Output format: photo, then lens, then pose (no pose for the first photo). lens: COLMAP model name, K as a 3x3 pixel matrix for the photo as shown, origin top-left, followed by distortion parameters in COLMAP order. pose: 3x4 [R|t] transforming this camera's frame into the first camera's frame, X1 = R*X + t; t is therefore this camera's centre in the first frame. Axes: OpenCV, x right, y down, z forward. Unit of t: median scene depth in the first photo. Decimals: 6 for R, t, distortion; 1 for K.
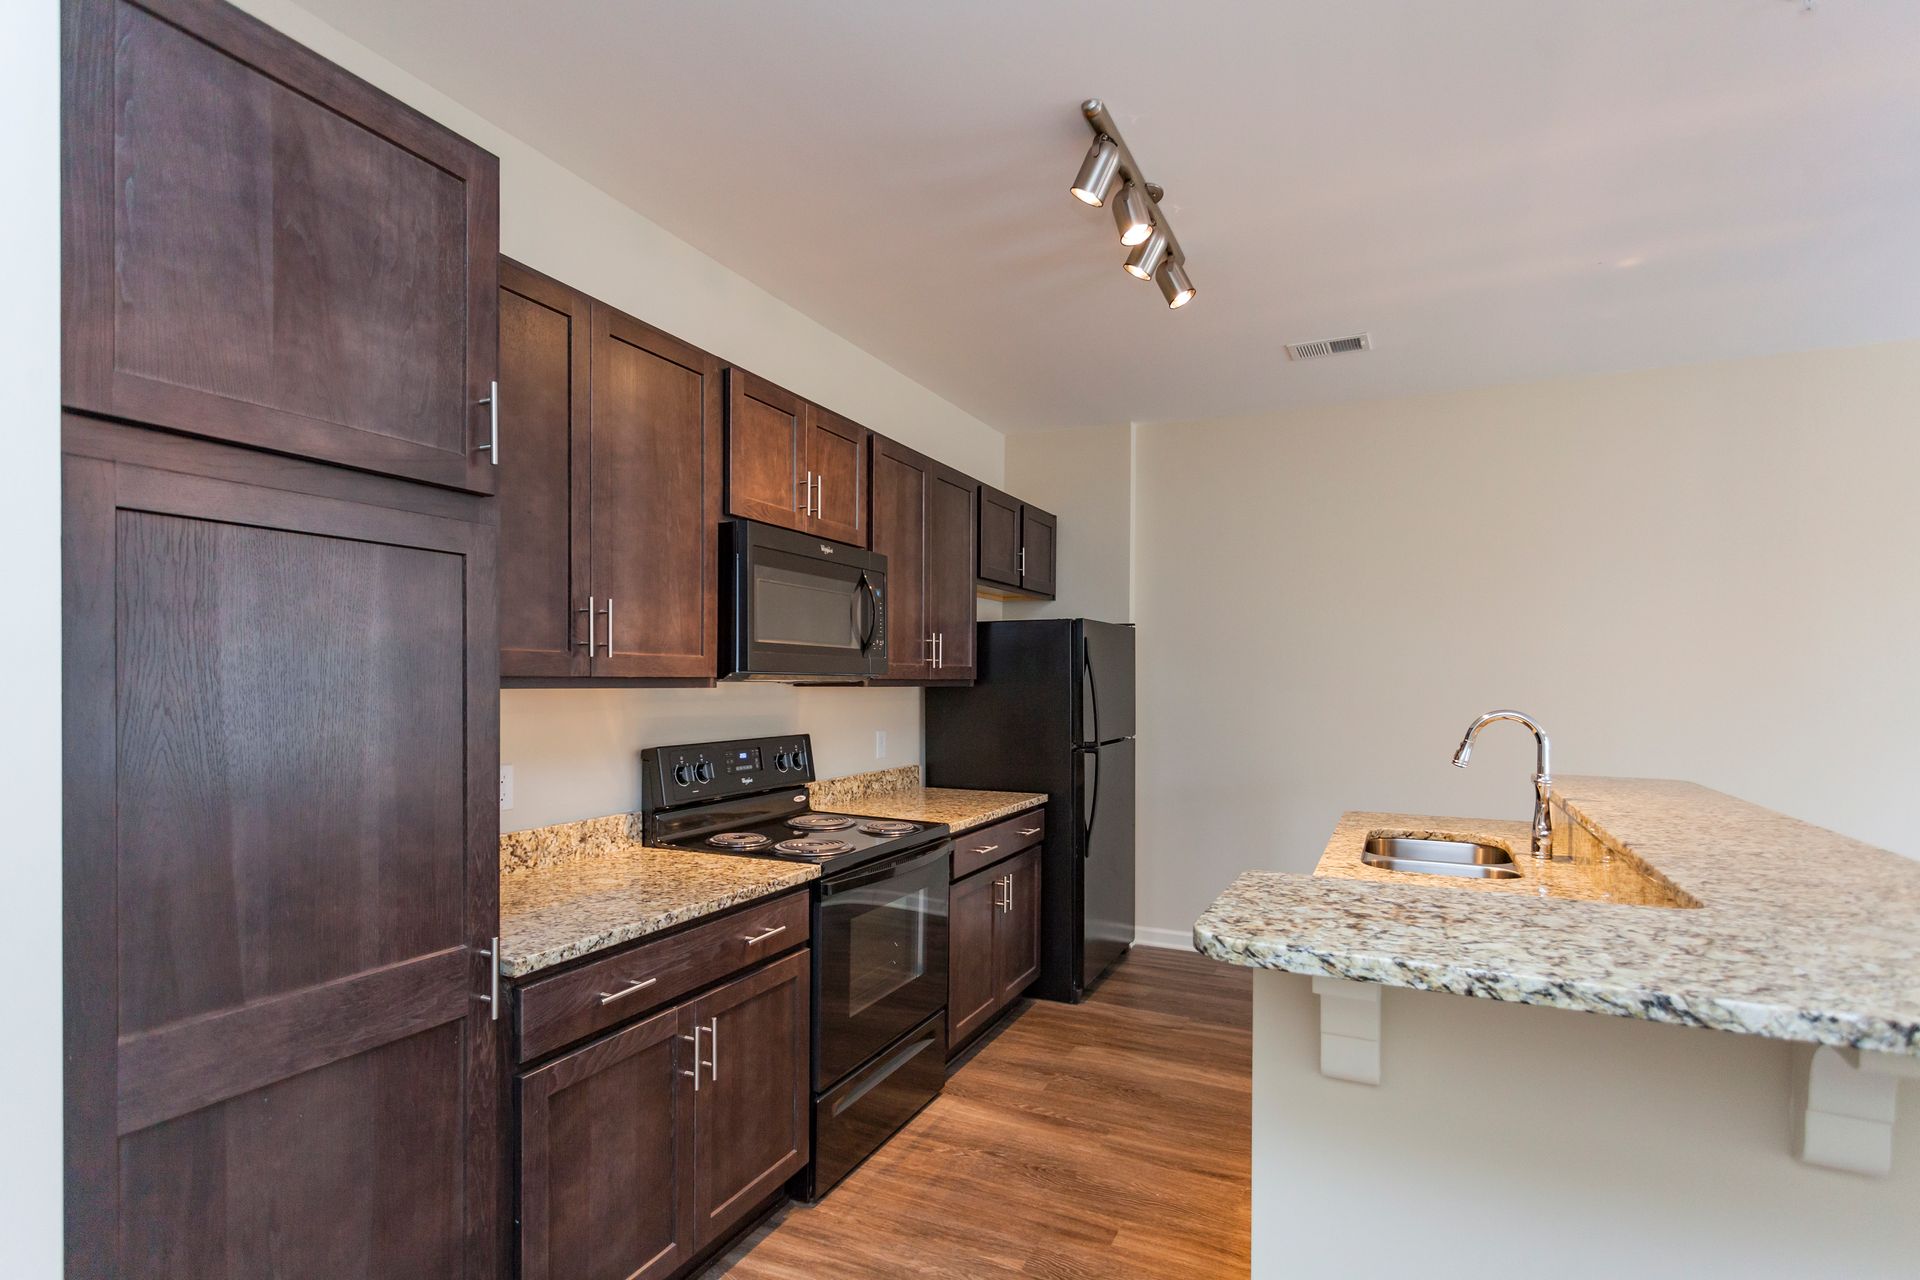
lens RADIAL K [[930.1, 0, 967.9], [0, 930.1, 692.5], [0, 0, 1]] dist [0.001407, 0.000259]
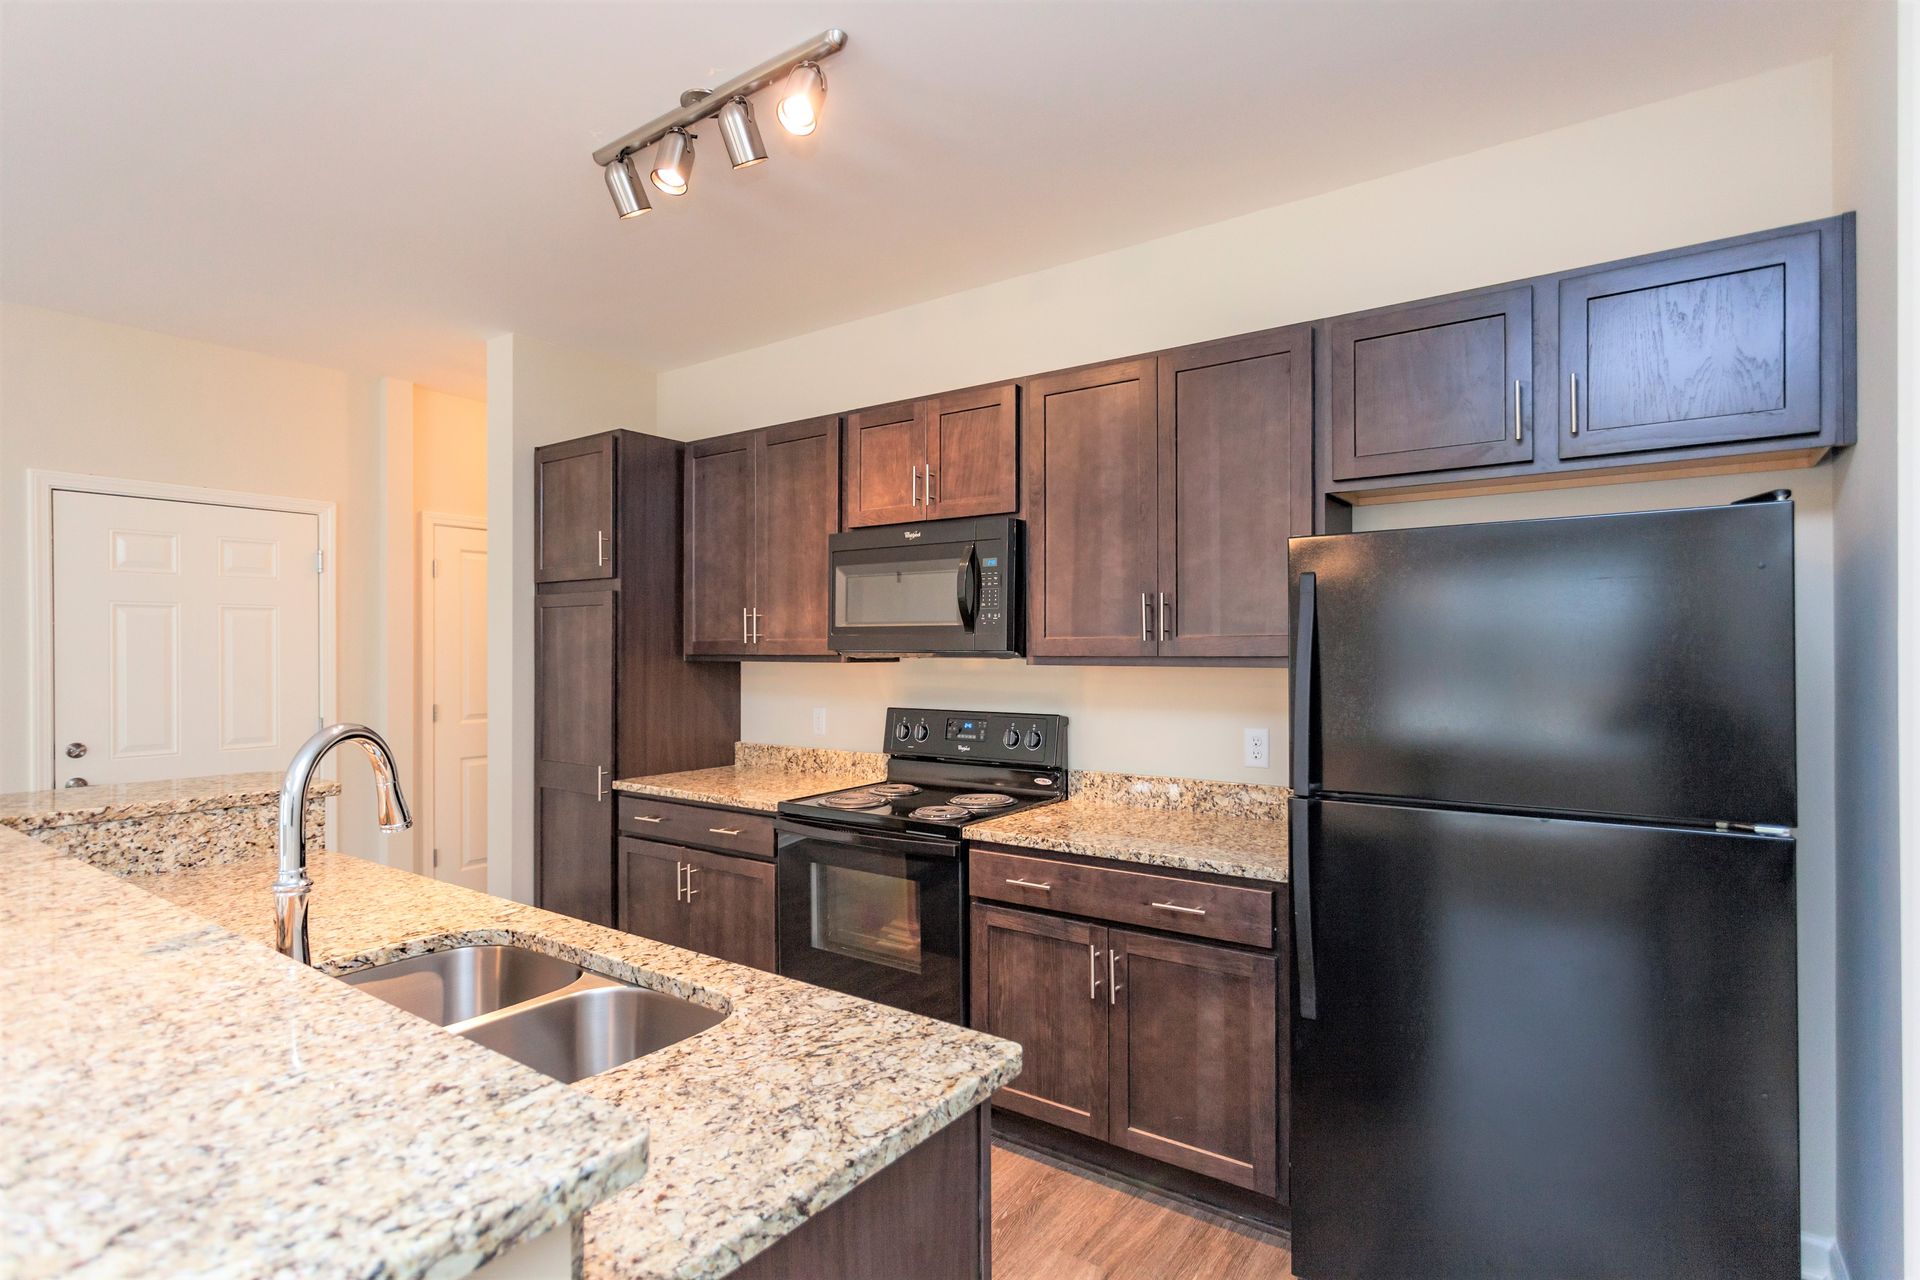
lens RADIAL K [[966.6, 0, 968.4], [0, 966.6, 648.0], [0, 0, 1]] dist [0.000735, 0.000581]
pose [[-0.186097, -0.006250, -0.982511, 0.965628], [-0.012432, 0.999915, -0.004006, -0.021037], [0.982453, 0.011469, -0.186159, 1.327112]]
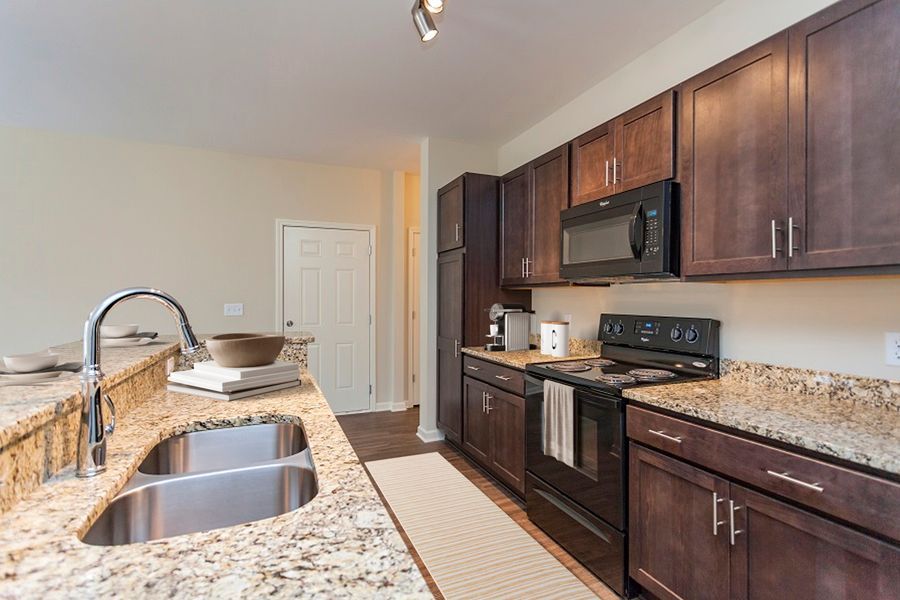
lens RADIAL K [[434.4, 0, 456.2], [0, 434.4, 296.5], [0, 0, 1]] dist [0.002796, -0.000021]
pose [[-0.663786, -0.010502, -0.747849, 0.650437], [-0.016496, 0.999864, 0.000601, 0.022223], [0.747741, 0.012736, -0.663869, 1.386933]]
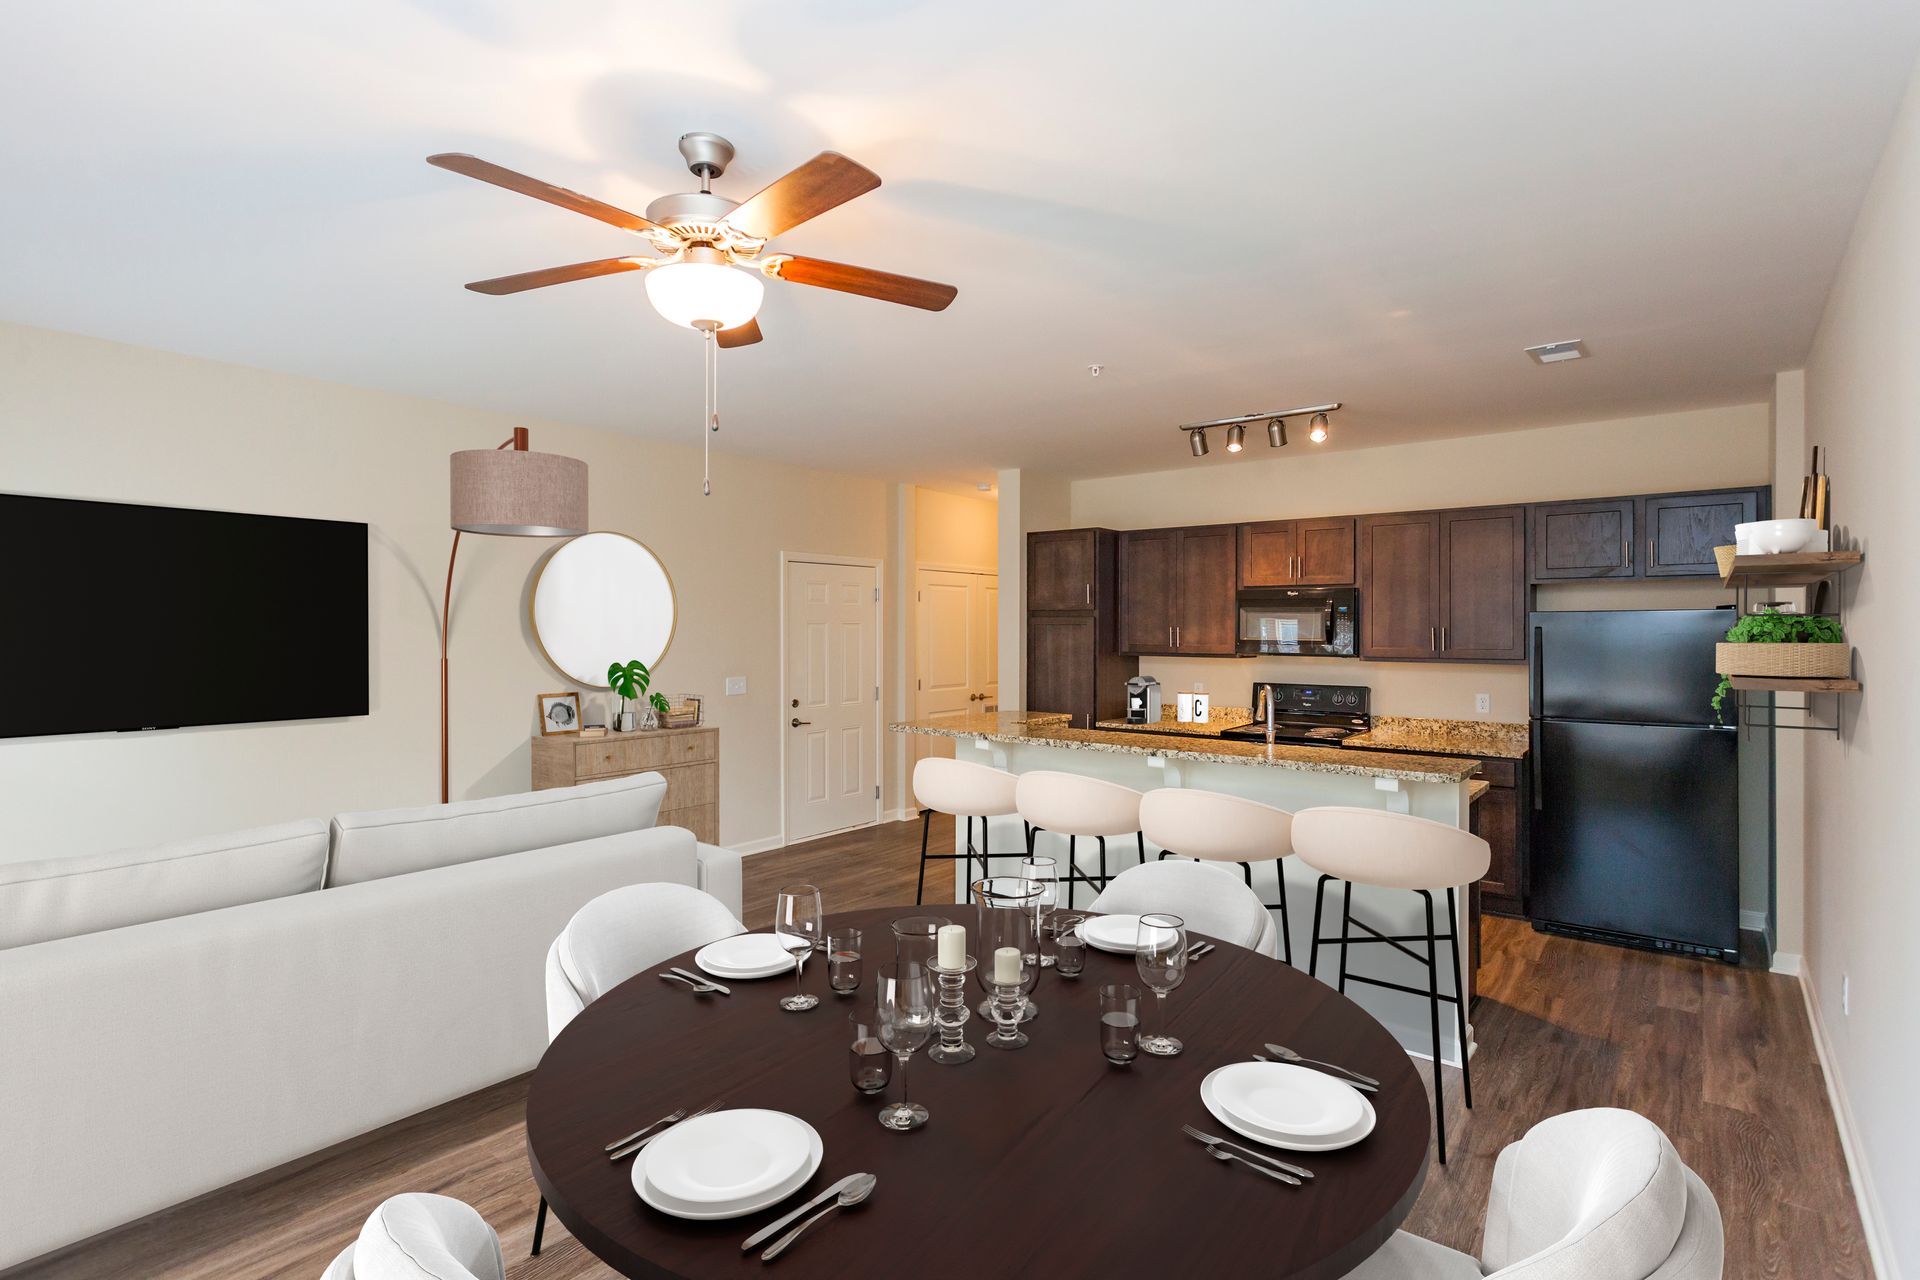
lens RADIAL K [[939.7, 0, 962.9], [0, 939.7, 628.3], [0, 0, 1]] dist [0.003623, 0.000528]
pose [[-0.232148, -0.007259, -0.972653, 2.141414], [-0.017160, 0.999847, -0.003366, -0.058468], [0.972529, 0.015909, -0.232237, 0.807869]]
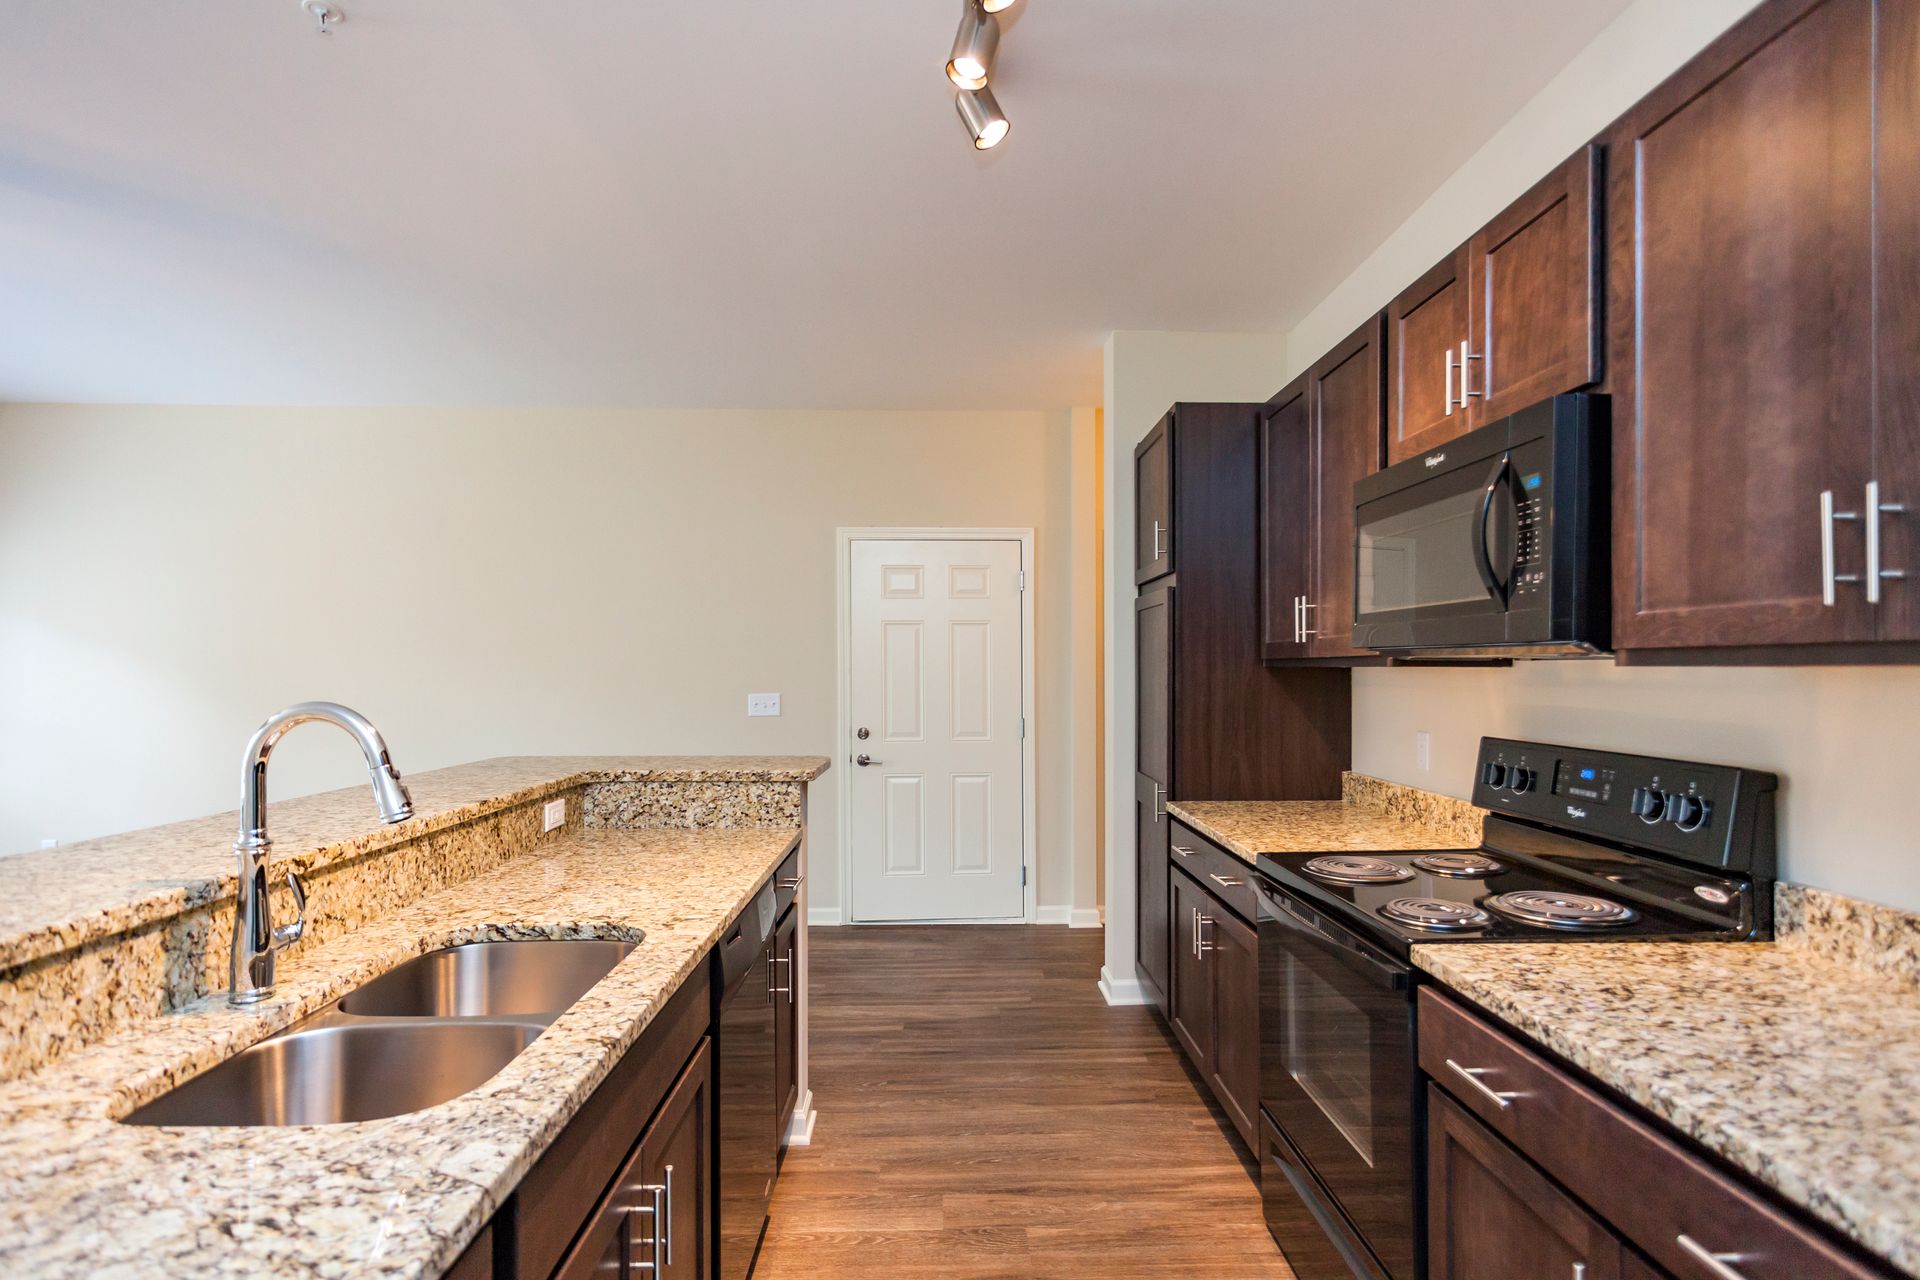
lens RADIAL K [[942.5, 0, 956.5], [0, 942.5, 662.1], [0, 0, 1]] dist [0.004171, 0.000377]
pose [[-0.896164, -0.009741, -0.443616, 0.477423], [-0.011774, 0.999929, 0.001827, -0.005720], [0.443567, 0.006861, -0.896215, 1.521327]]
